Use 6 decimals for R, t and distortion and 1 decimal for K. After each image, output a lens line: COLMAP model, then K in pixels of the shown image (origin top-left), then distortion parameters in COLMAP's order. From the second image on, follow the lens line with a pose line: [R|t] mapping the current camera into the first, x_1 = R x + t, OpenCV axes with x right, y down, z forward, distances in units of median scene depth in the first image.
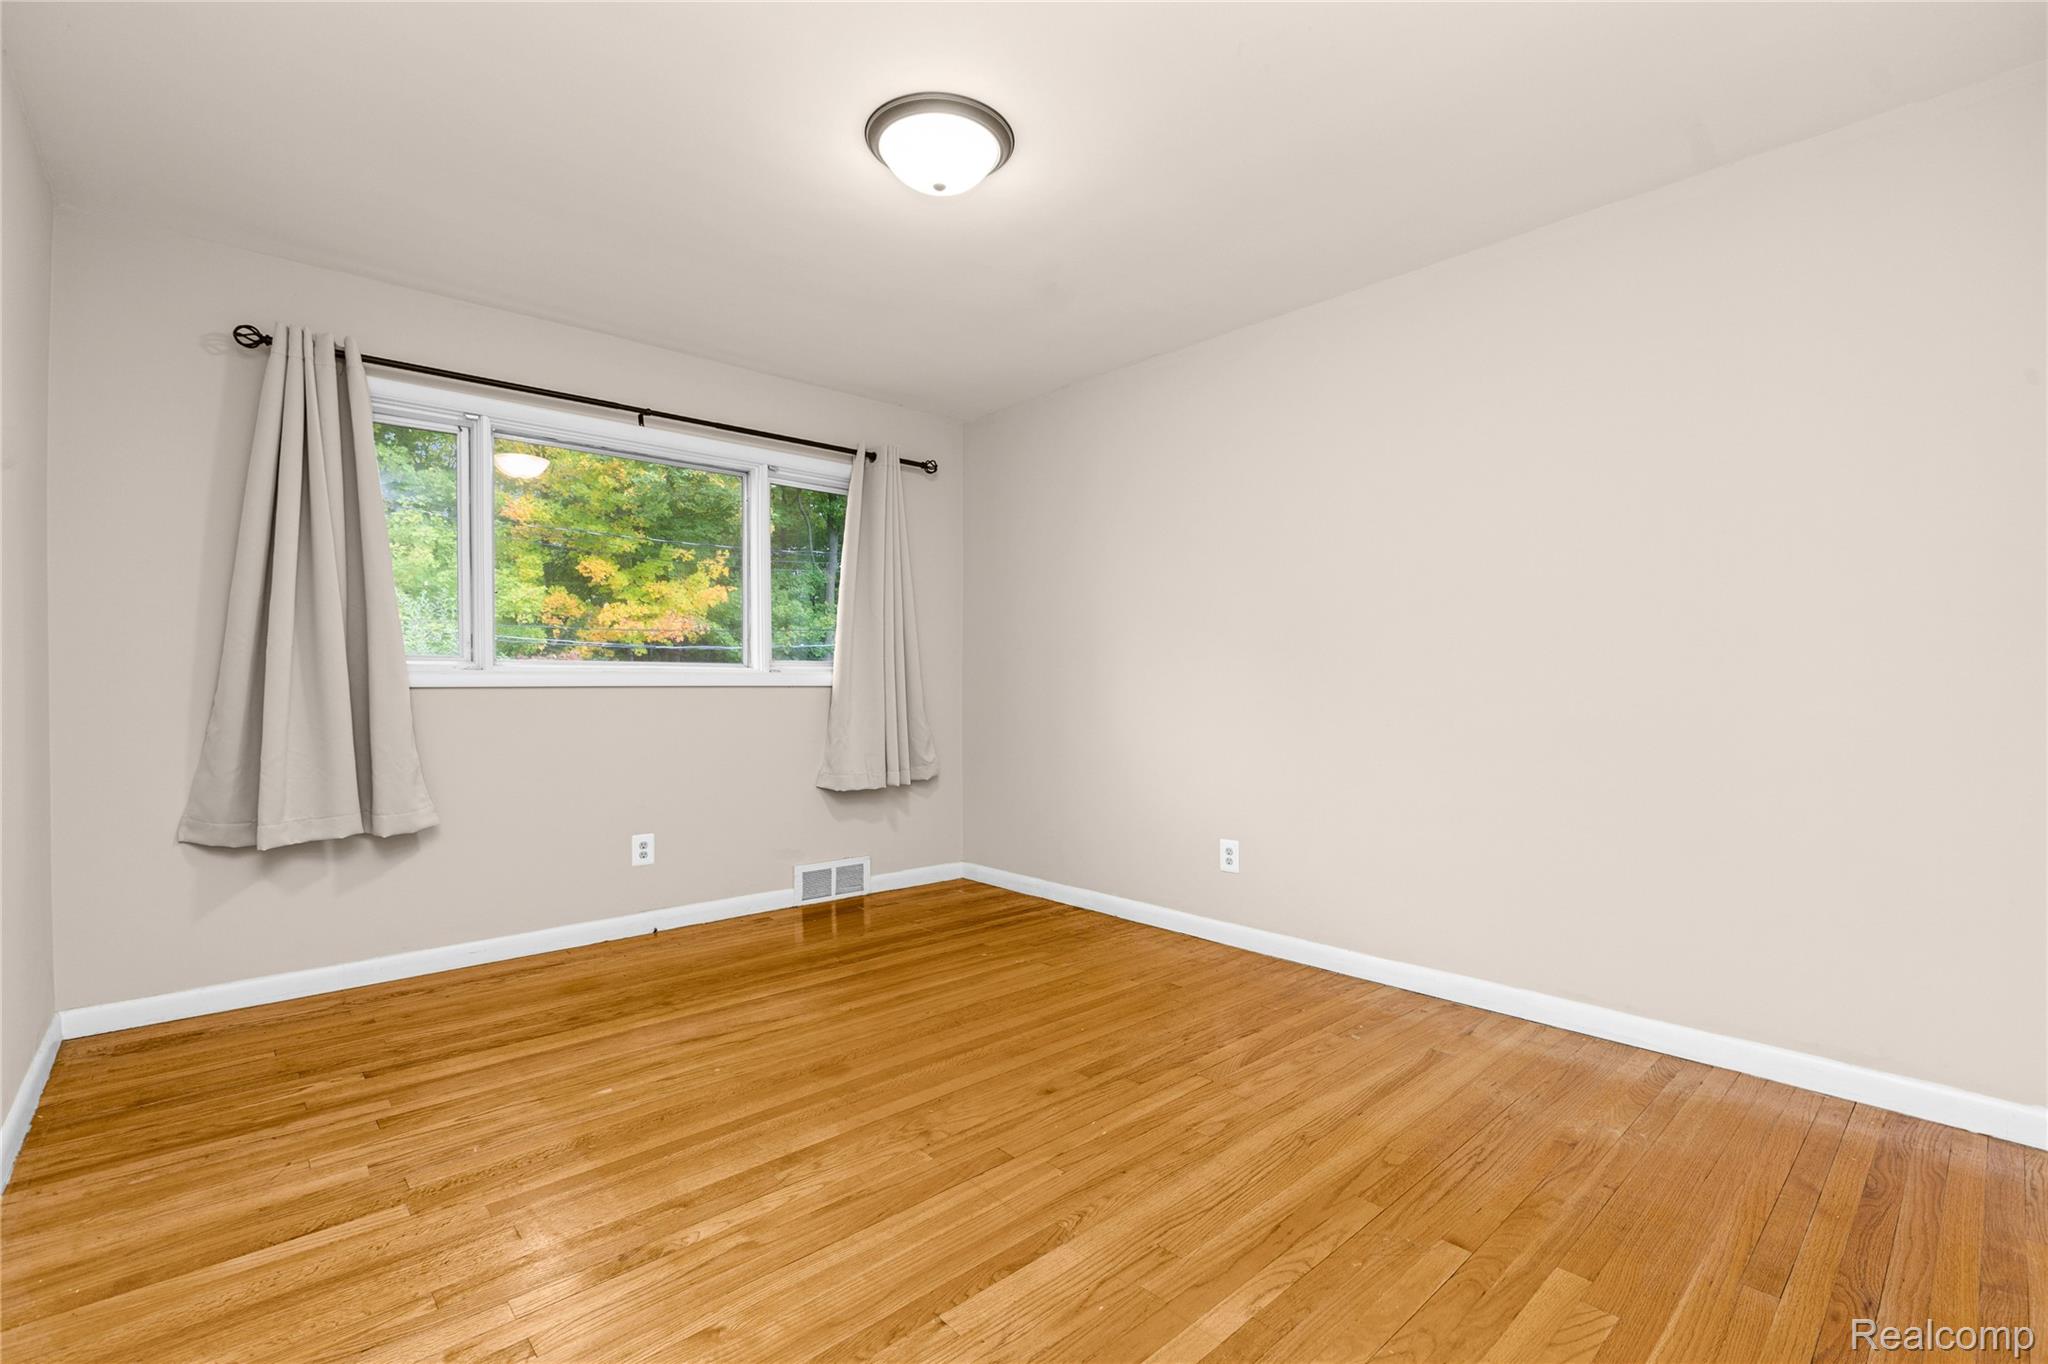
lens RADIAL K [[940.9, 0, 1022.3], [0, 940.9, 692.3], [0, 0, 1]] dist [-0.010808, 0.000089]
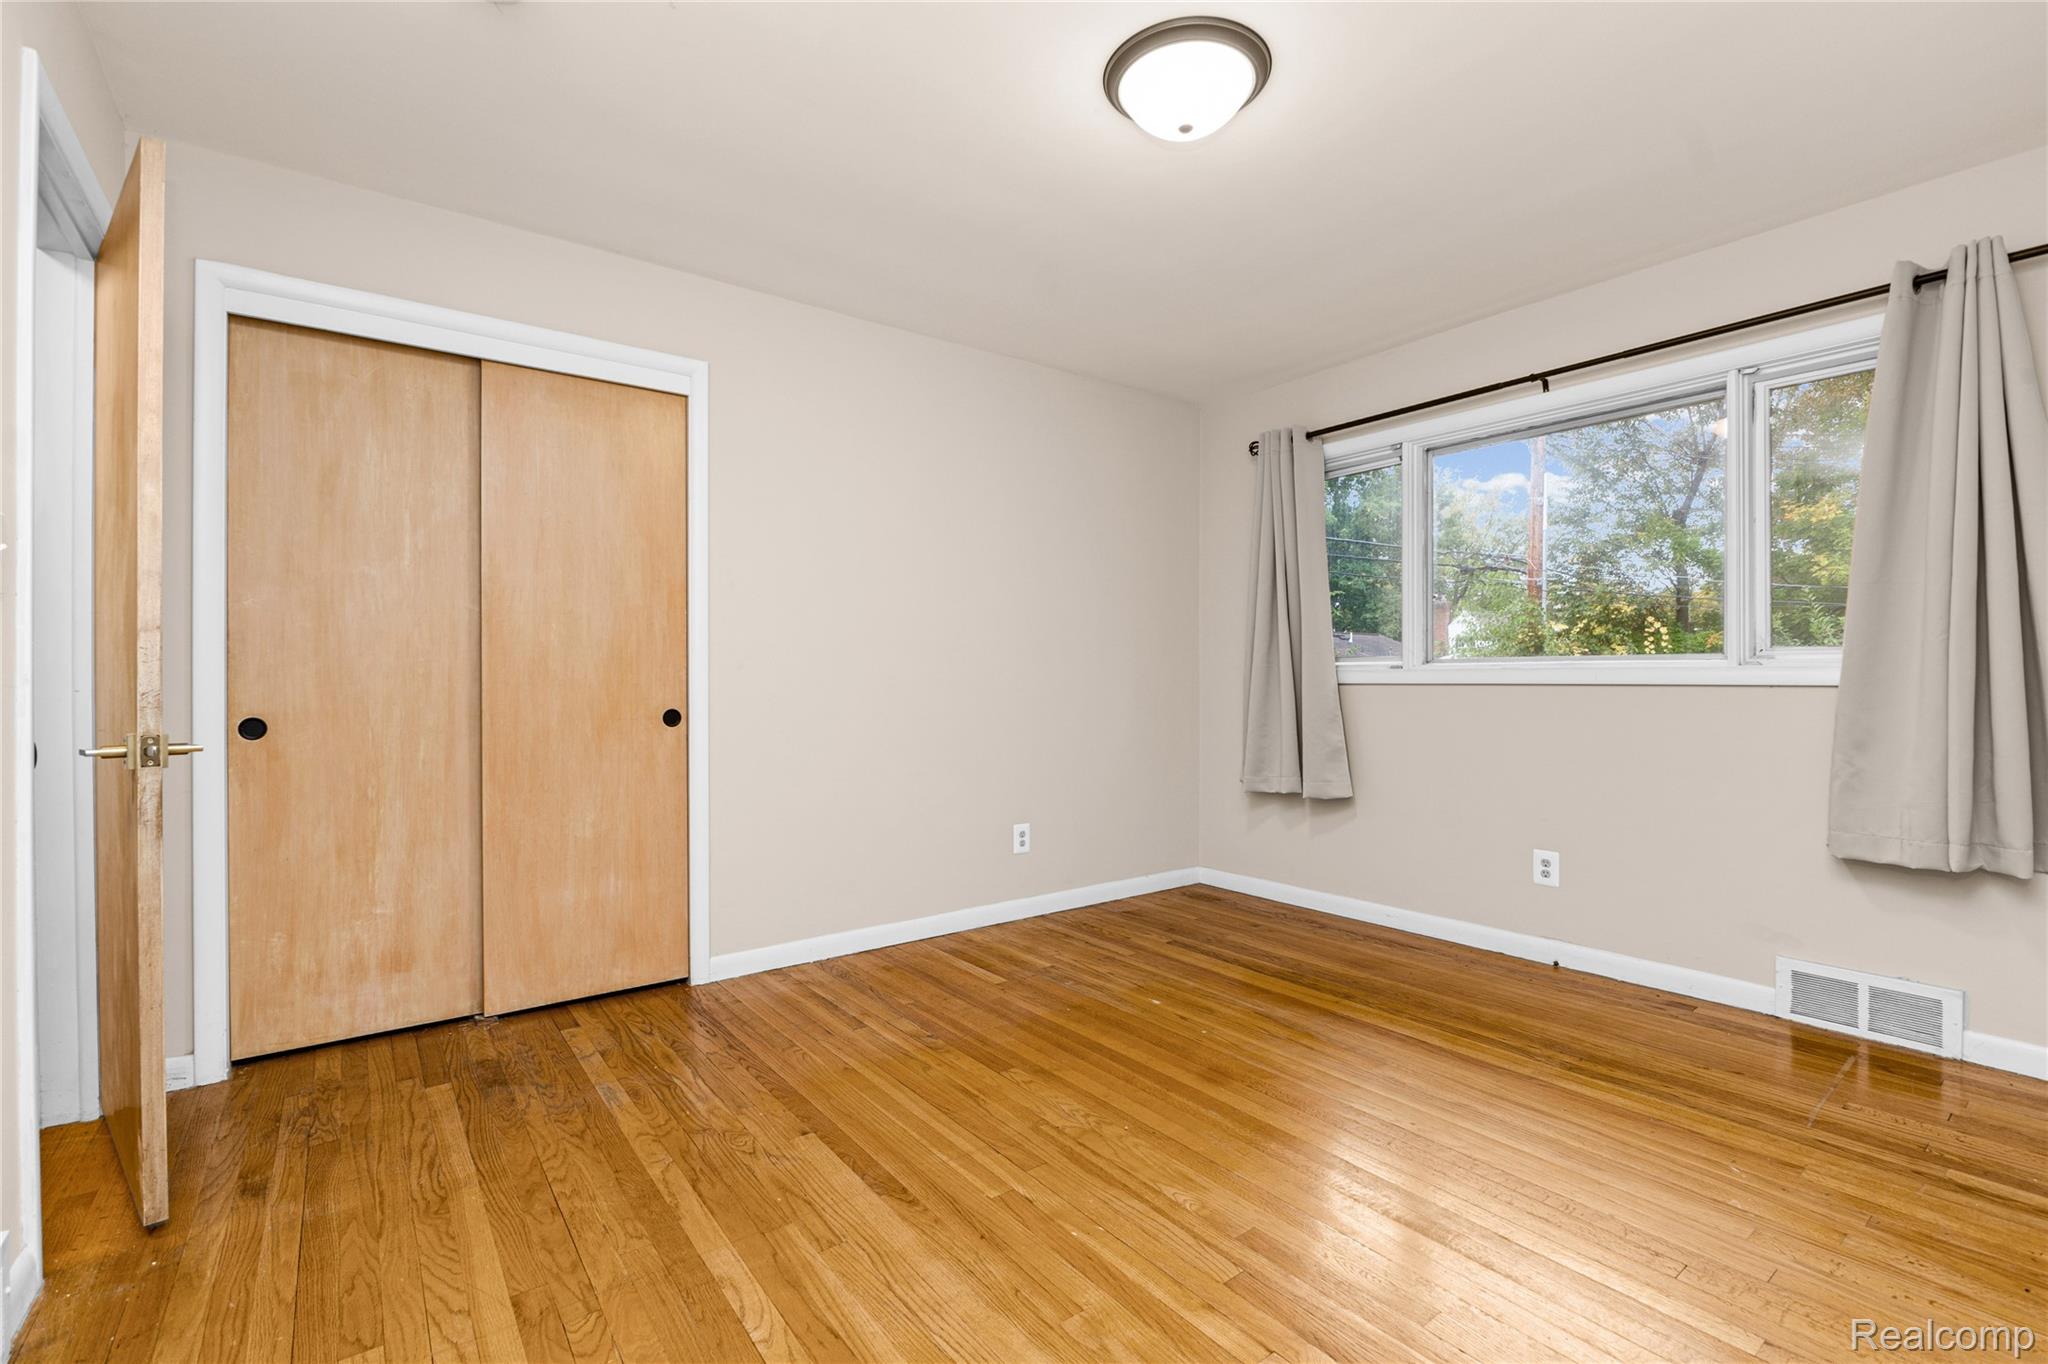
lens RADIAL K [[913.6, 0, 1024.0], [0, 913.6, 682.0], [0, 0, 1]] dist [-0.011143, -0.000436]
pose [[-0.111130, 0.001371, -0.993805, 0.596145], [-0.010564, 0.999941, 0.002560, -0.006169], [0.993750, 0.010783, -0.111109, 0.709133]]
